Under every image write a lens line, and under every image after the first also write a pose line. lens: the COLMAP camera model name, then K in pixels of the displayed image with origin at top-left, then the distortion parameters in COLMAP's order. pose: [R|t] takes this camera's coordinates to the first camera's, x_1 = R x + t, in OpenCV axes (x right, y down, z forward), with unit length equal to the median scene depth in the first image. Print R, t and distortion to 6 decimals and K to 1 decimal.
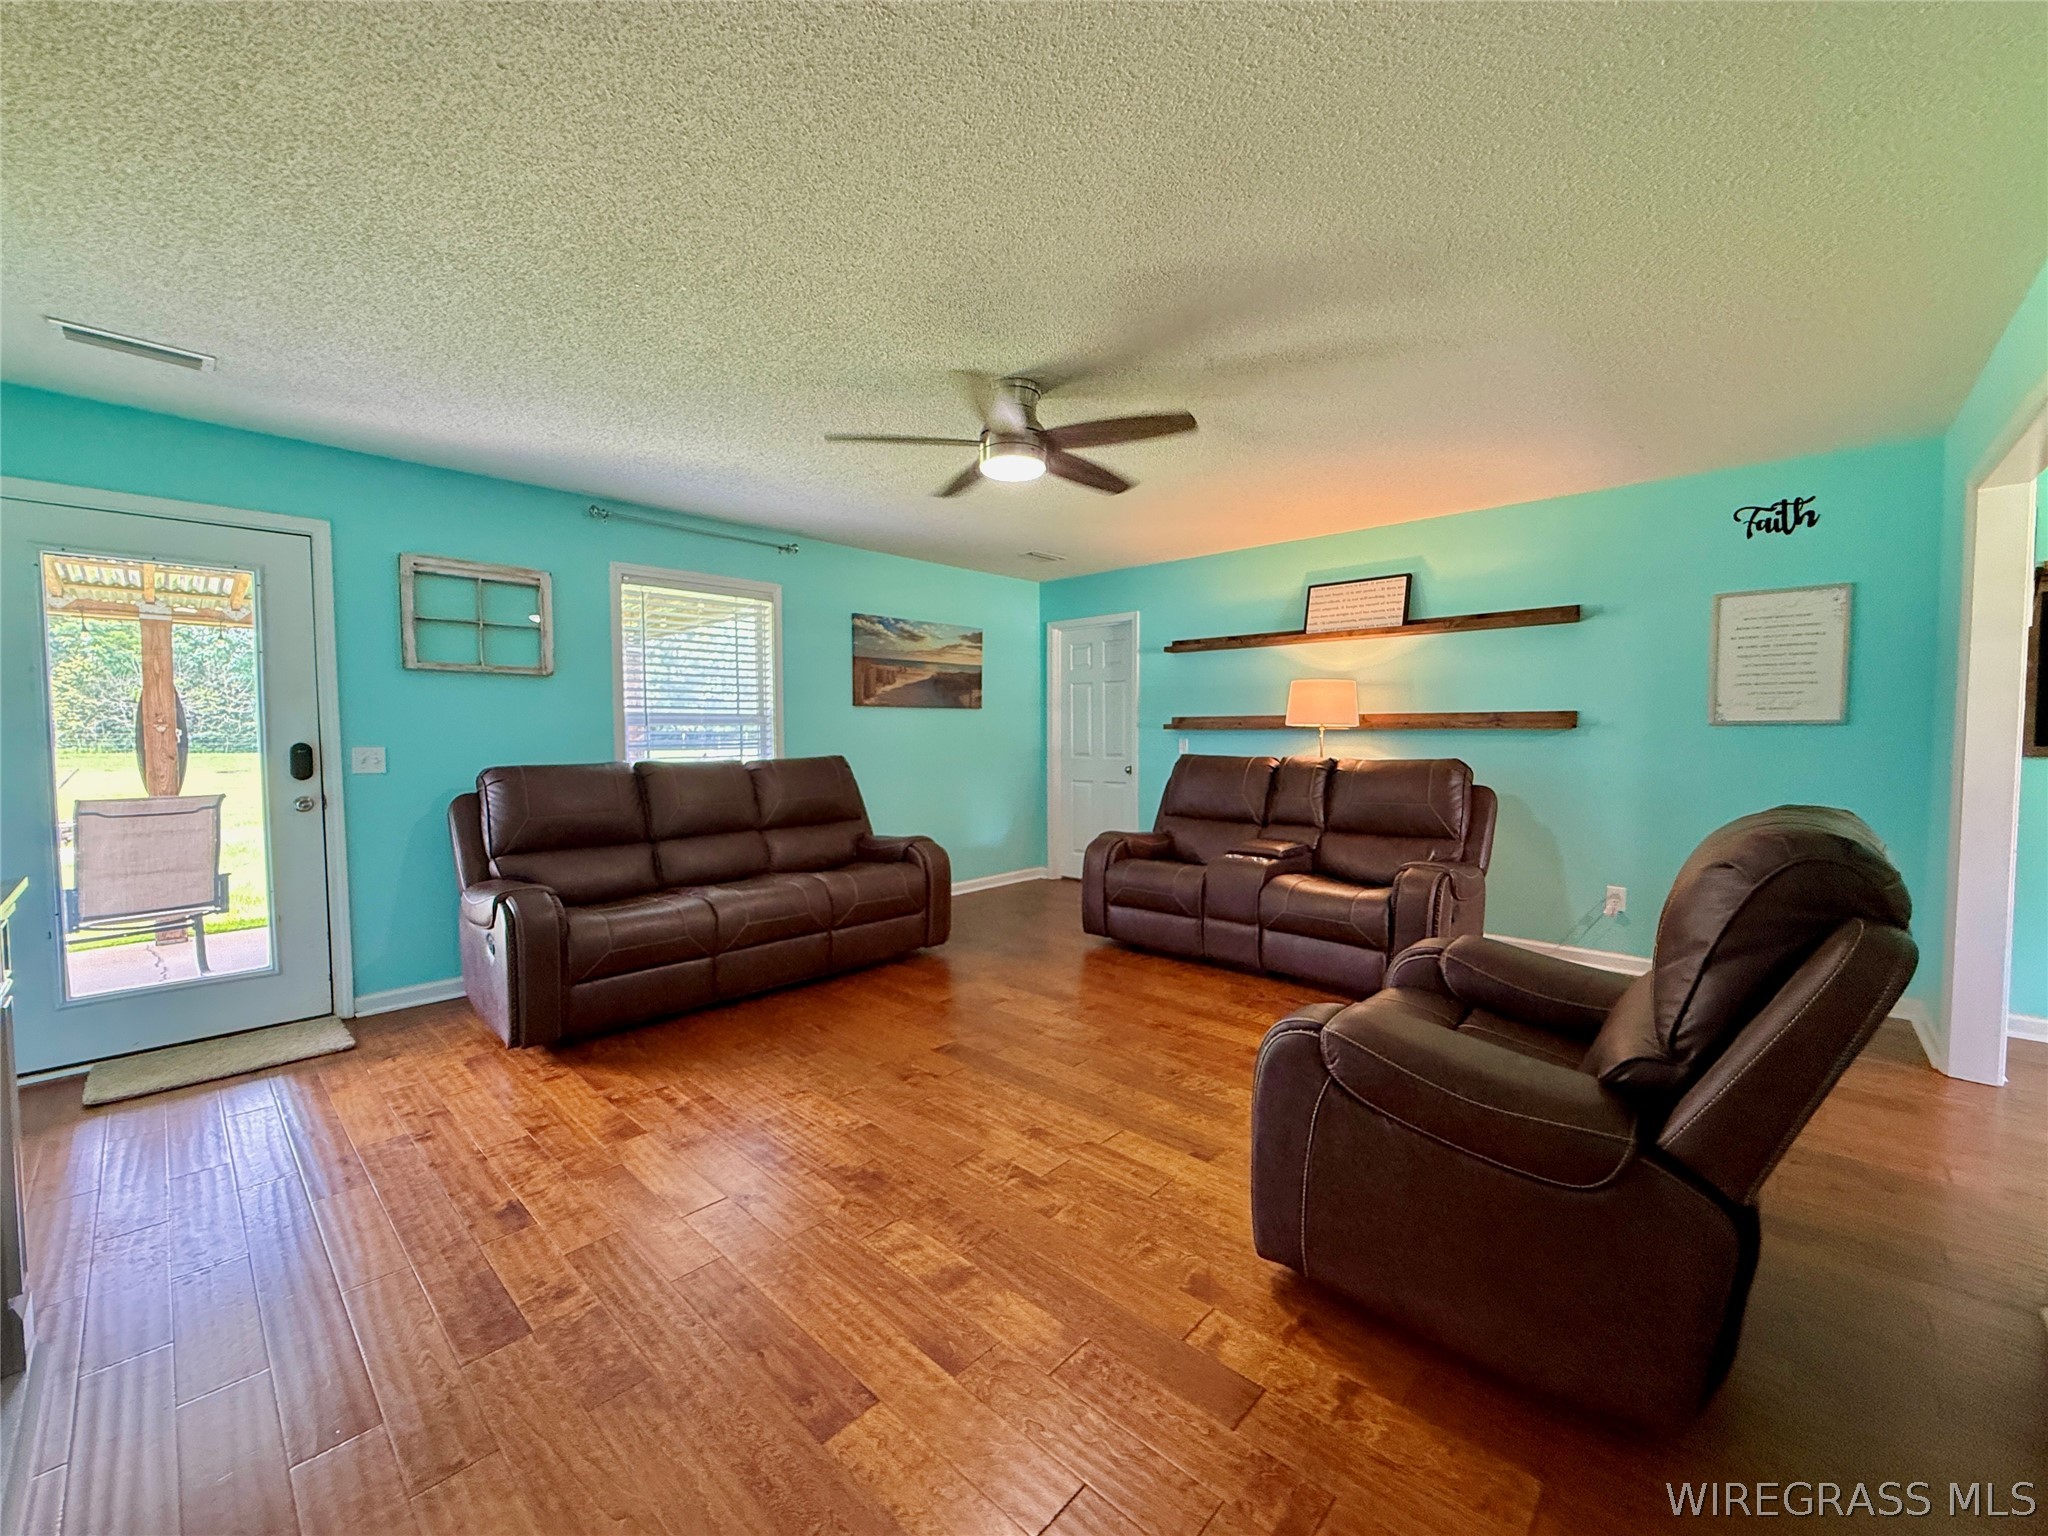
lens RADIAL K [[813.7, 0, 1020.5], [0, 813.7, 766.9], [0, 0, 1]] dist [0.002549, 0.000036]
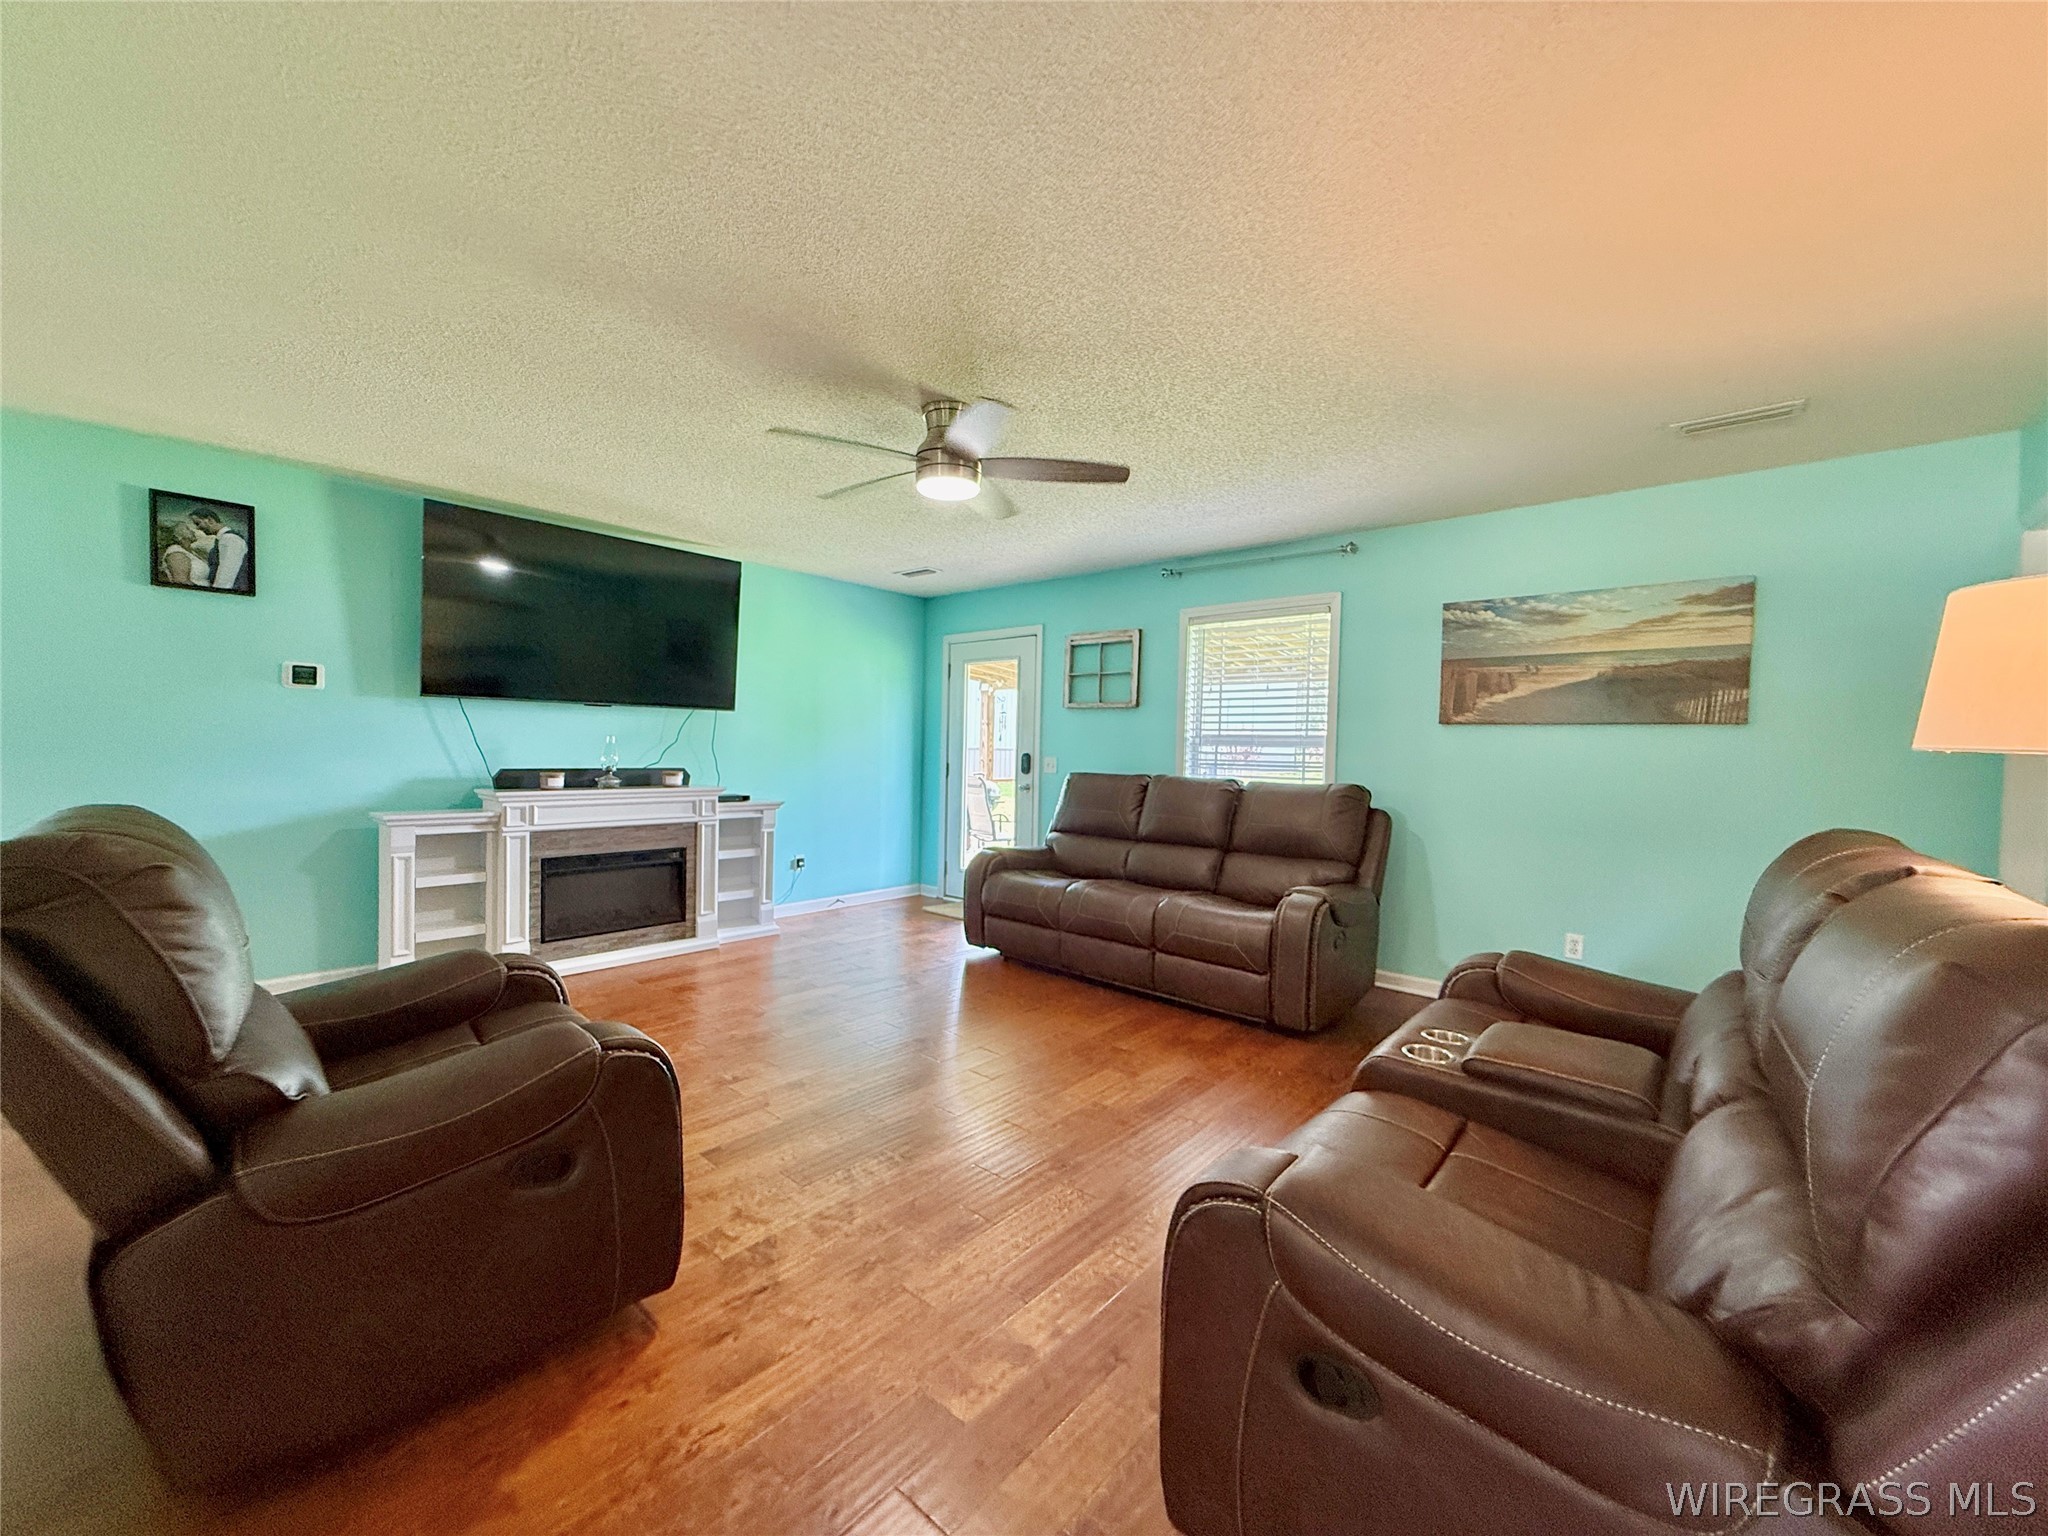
lens RADIAL K [[821.0, 0, 1027.1], [0, 821.0, 770.1], [0, 0, 1]] dist [0.021927, -0.004413]
pose [[0.039887, 0.035243, -0.998582, 0.675515], [-0.065342, 0.997331, 0.032589, -0.038139], [0.997065, 0.063950, 0.042083, 0.699142]]
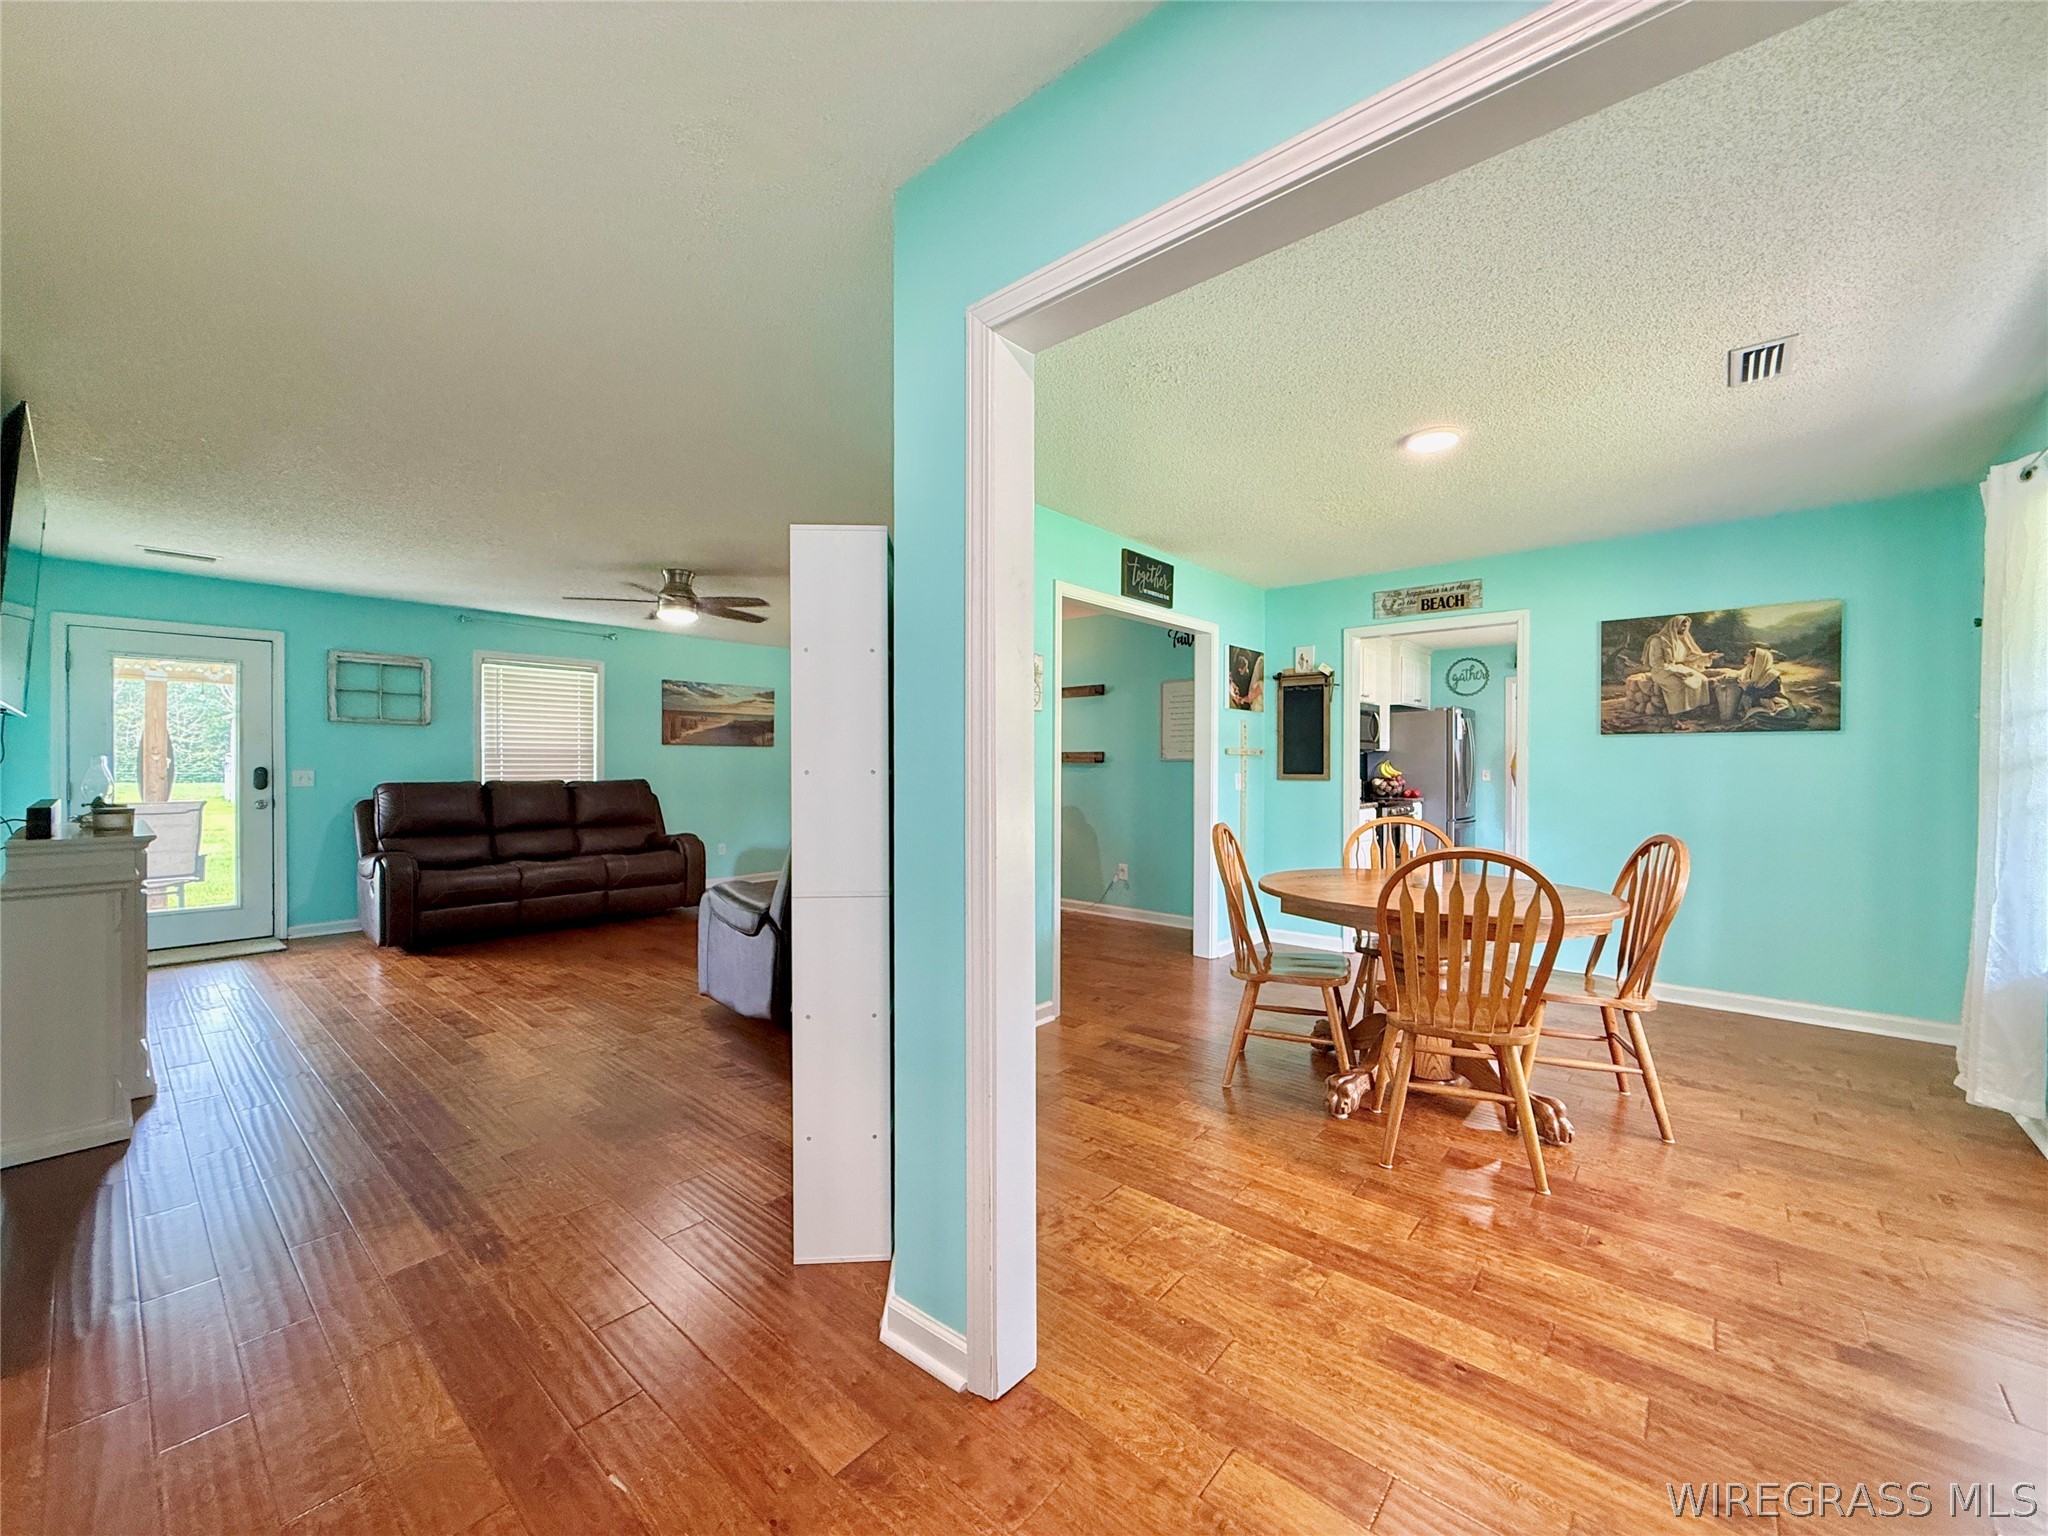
lens RADIAL K [[813.7, 0, 1020.5], [0, 813.7, 766.9], [0, 0, 1]] dist [0.002549, 0.000036]
pose [[0.999433, 0.005712, 0.033189, 0.445863], [-0.004293, 0.999081, -0.042647, 0.025792], [-0.033402, 0.042480, 0.998539, -0.520258]]
